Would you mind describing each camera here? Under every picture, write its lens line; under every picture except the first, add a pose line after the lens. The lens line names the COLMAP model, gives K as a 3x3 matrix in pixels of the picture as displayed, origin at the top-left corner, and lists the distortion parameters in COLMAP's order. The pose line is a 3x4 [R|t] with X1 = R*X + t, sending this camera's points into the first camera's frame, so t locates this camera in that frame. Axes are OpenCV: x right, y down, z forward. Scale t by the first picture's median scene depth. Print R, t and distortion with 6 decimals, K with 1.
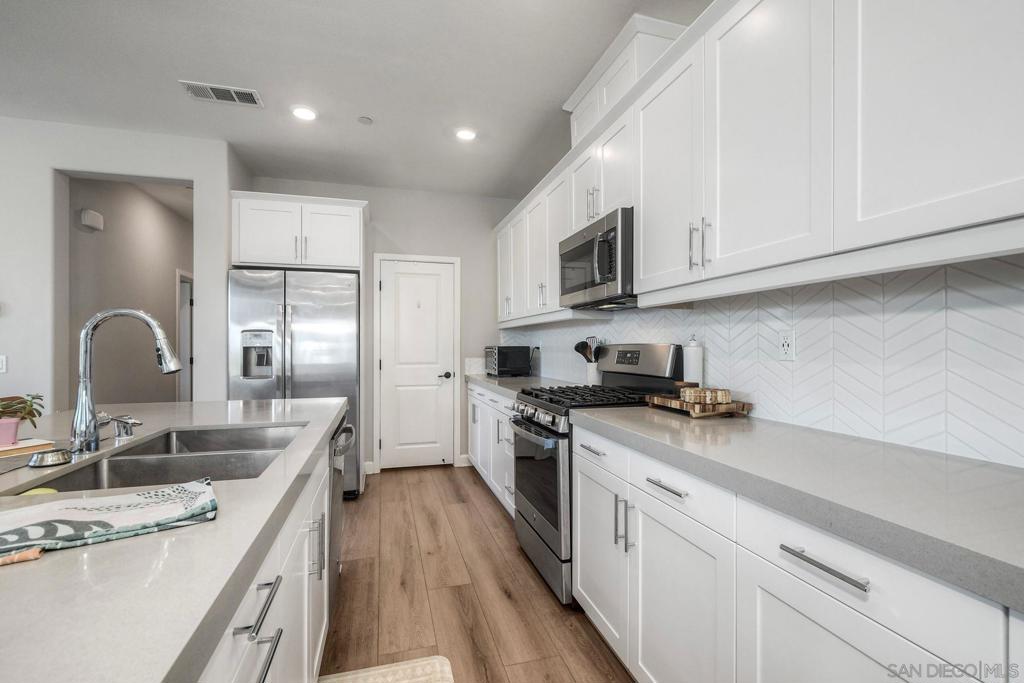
lens RADIAL K [[456.2, 0, 512.6], [0, 456.2, 342.7], [0, 0, 1]] dist [0.001837, -0.000105]
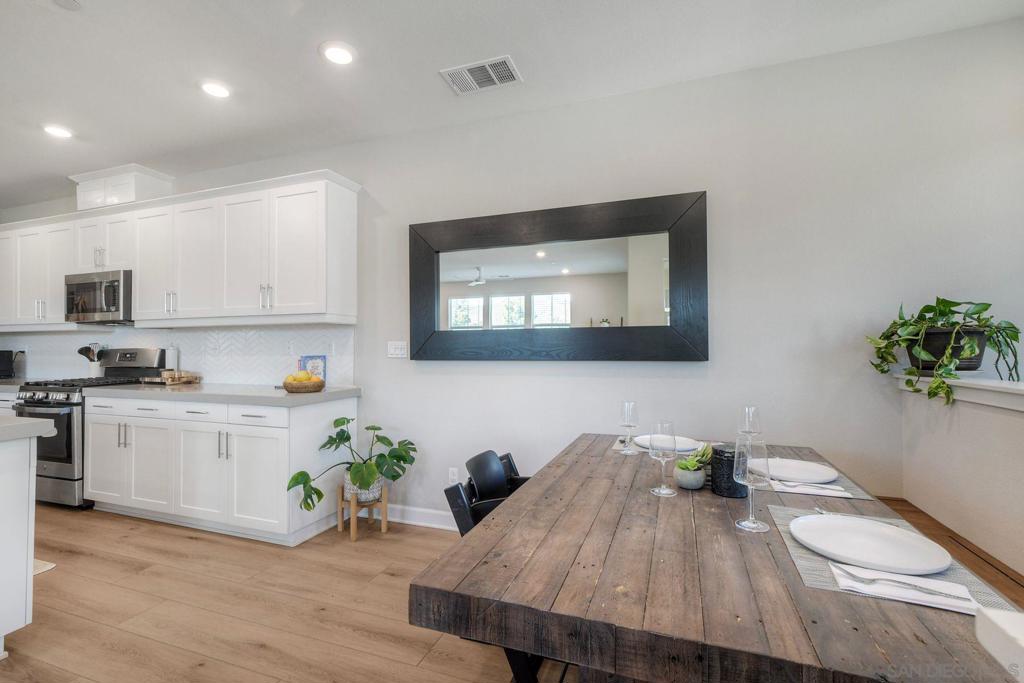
lens RADIAL K [[456.2, 0, 512.6], [0, 456.2, 342.7], [0, 0, 1]] dist [0.001837, -0.000105]
pose [[0.584766, 0.007712, 0.811166, -0.302515], [-0.003107, 0.999969, -0.007267, -0.012286], [-0.811196, 0.001729, 0.584771, -1.214812]]
